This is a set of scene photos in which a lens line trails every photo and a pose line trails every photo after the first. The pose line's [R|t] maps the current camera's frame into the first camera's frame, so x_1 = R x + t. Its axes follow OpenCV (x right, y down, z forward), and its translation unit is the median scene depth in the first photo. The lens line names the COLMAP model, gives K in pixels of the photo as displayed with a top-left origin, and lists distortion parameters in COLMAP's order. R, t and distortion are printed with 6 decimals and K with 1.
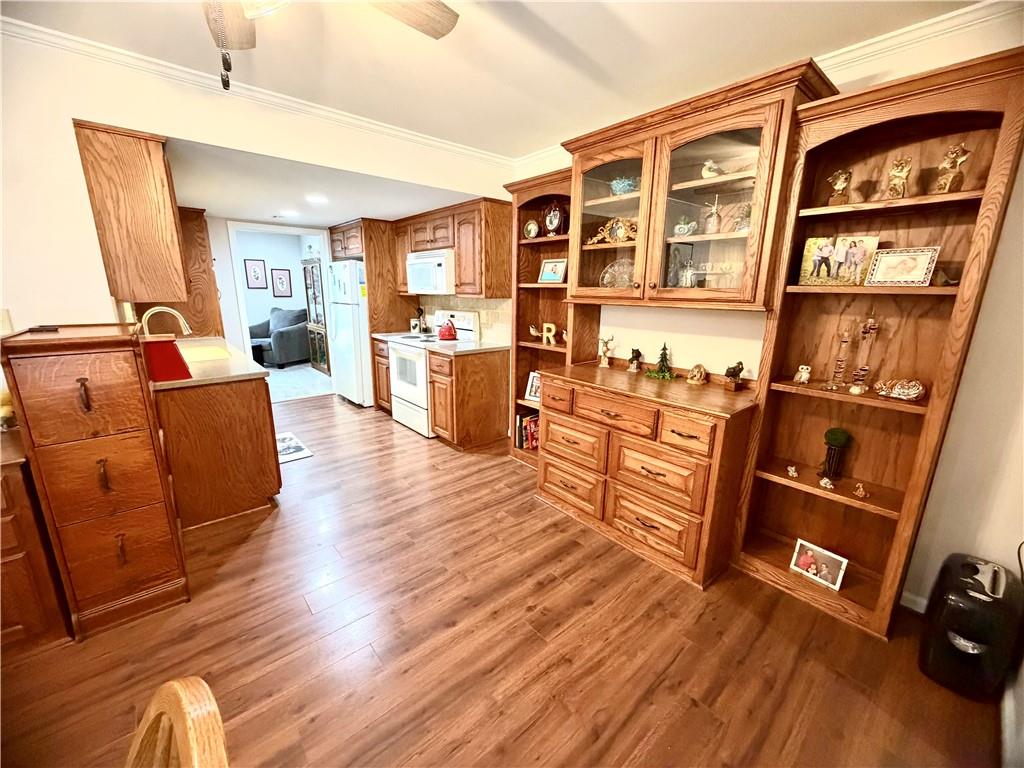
lens RADIAL K [[408.5, 0, 512.2], [0, 408.5, 385.3], [0, 0, 1]] dist [-0.002038, -0.000218]
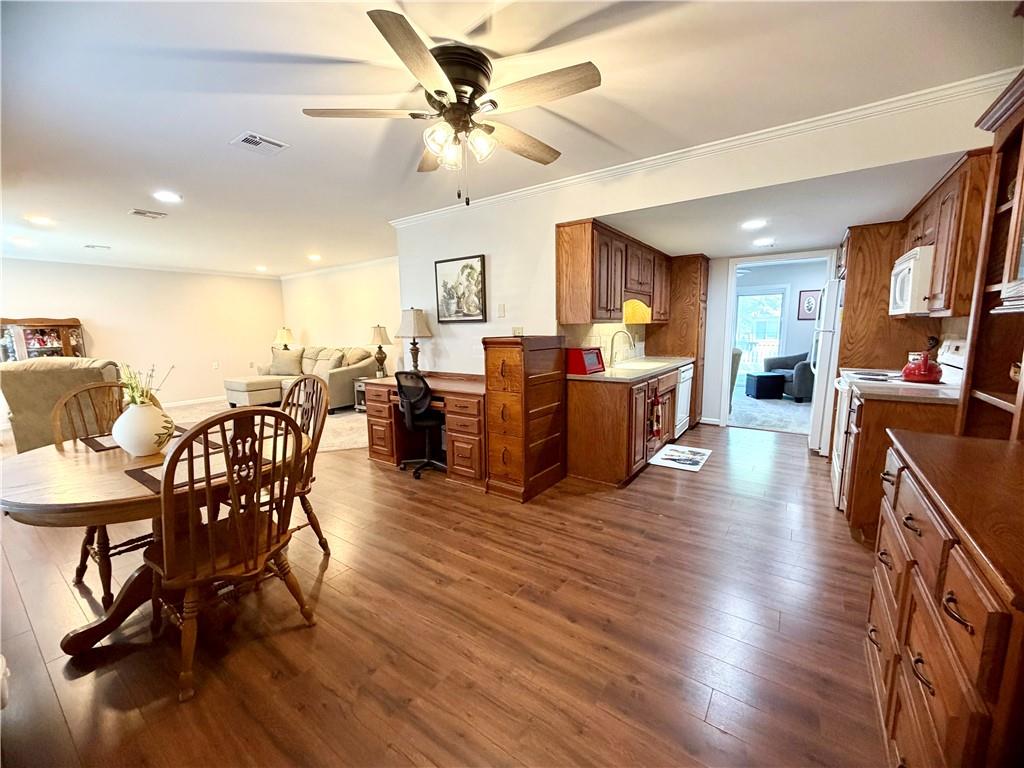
lens RADIAL K [[408.5, 0, 507.1], [0, 408.5, 386.4], [0, 0, 1]] dist [-0.002038, -0.000218]
pose [[0.234622, 0.125251, -0.963984, 0.387552], [-0.206702, 0.975414, 0.076427, -0.020884], [0.949856, 0.181326, 0.254744, 0.245219]]
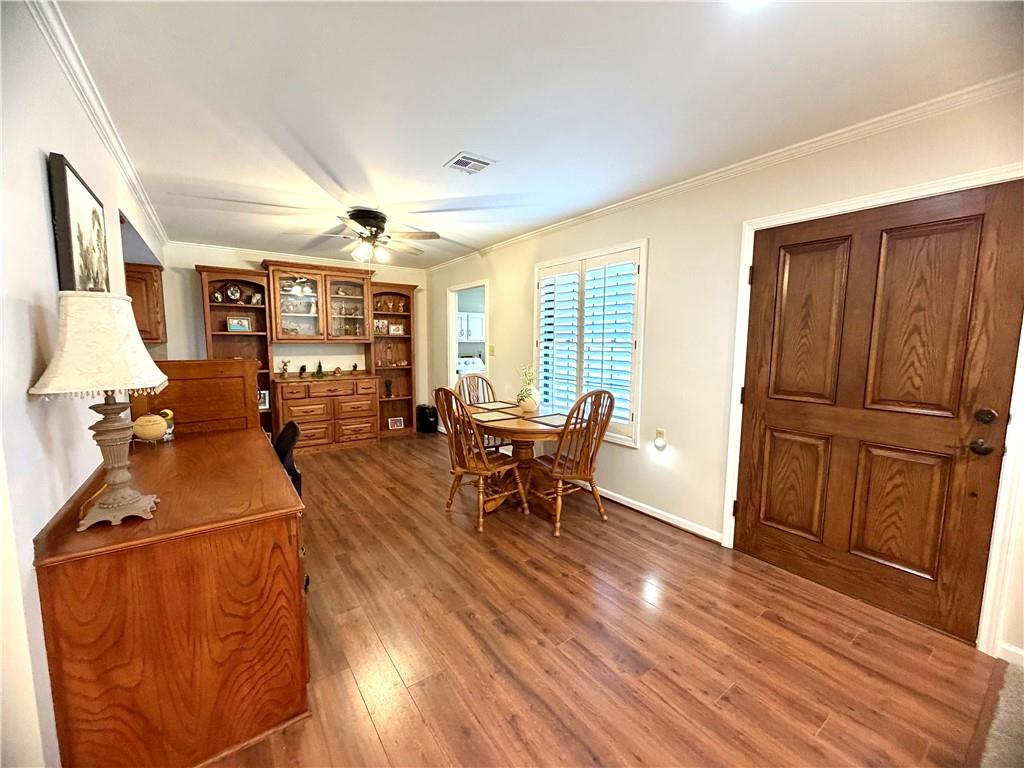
lens RADIAL K [[408.5, 0, 508.6], [0, 408.5, 385.9], [0, 0, 1]] dist [-0.002038, -0.000218]
pose [[0.092760, -0.121364, 0.988264, -1.255309], [0.226260, 0.969147, 0.097779, 0.031501], [-0.969640, 0.214535, 0.117358, -0.138988]]
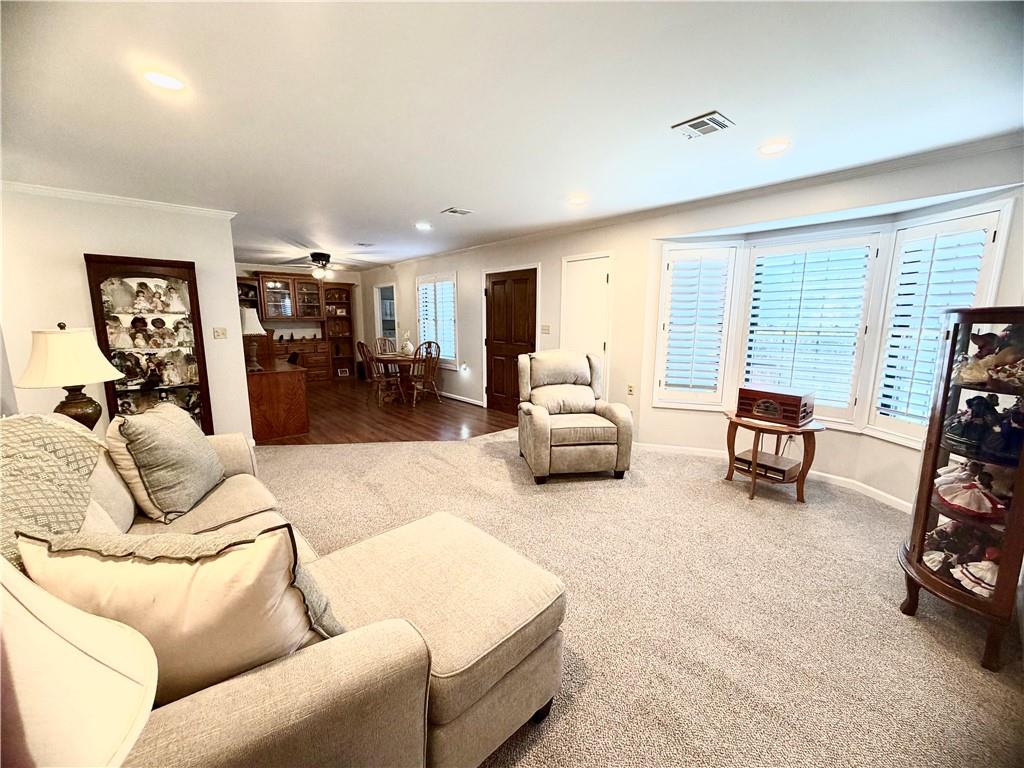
lens RADIAL K [[408.5, 0, 512.3], [0, 408.5, 383.9], [0, 0, 1]] dist [-0.002038, -0.000218]
pose [[-0.010012, -0.174703, 0.984570, -2.326093], [0.229236, 0.957996, 0.172319, 0.111880], [-0.973319, 0.227424, 0.030457, -0.605923]]
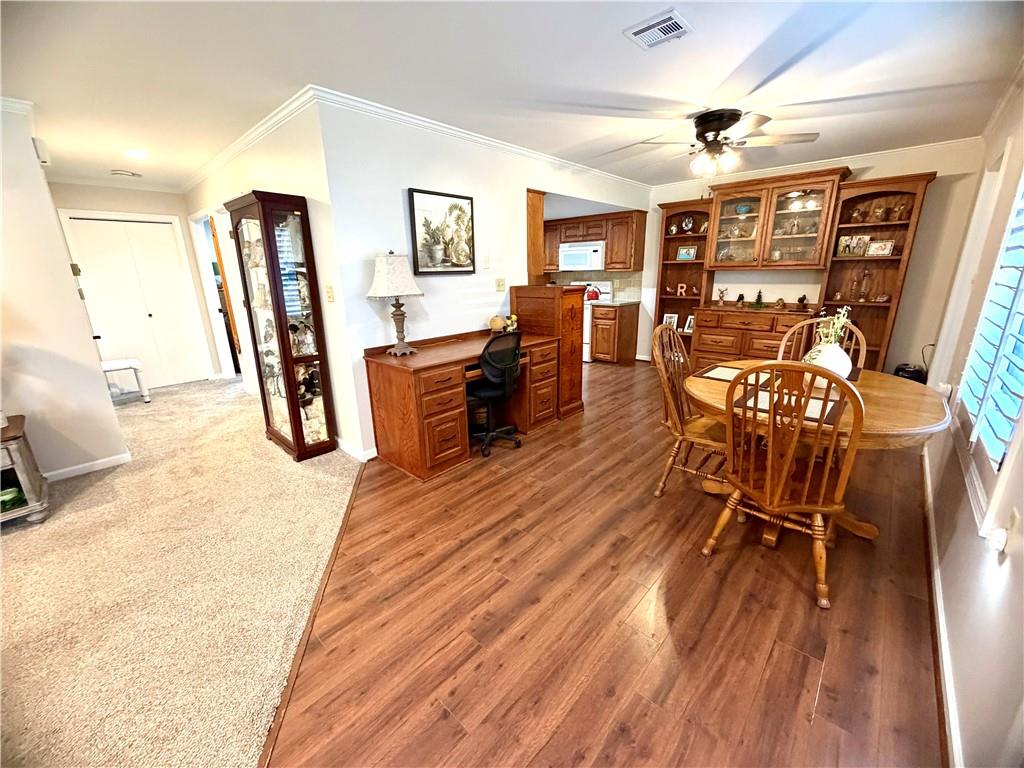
lens RADIAL K [[408.5, 0, 510.1], [0, 408.5, 386.5], [0, 0, 1]] dist [-0.002038, -0.000218]
pose [[0.993610, -0.059418, 0.095958, -0.771815], [0.054972, 0.997317, 0.048333, 0.149991], [-0.098572, -0.042749, 0.994211, -0.630665]]
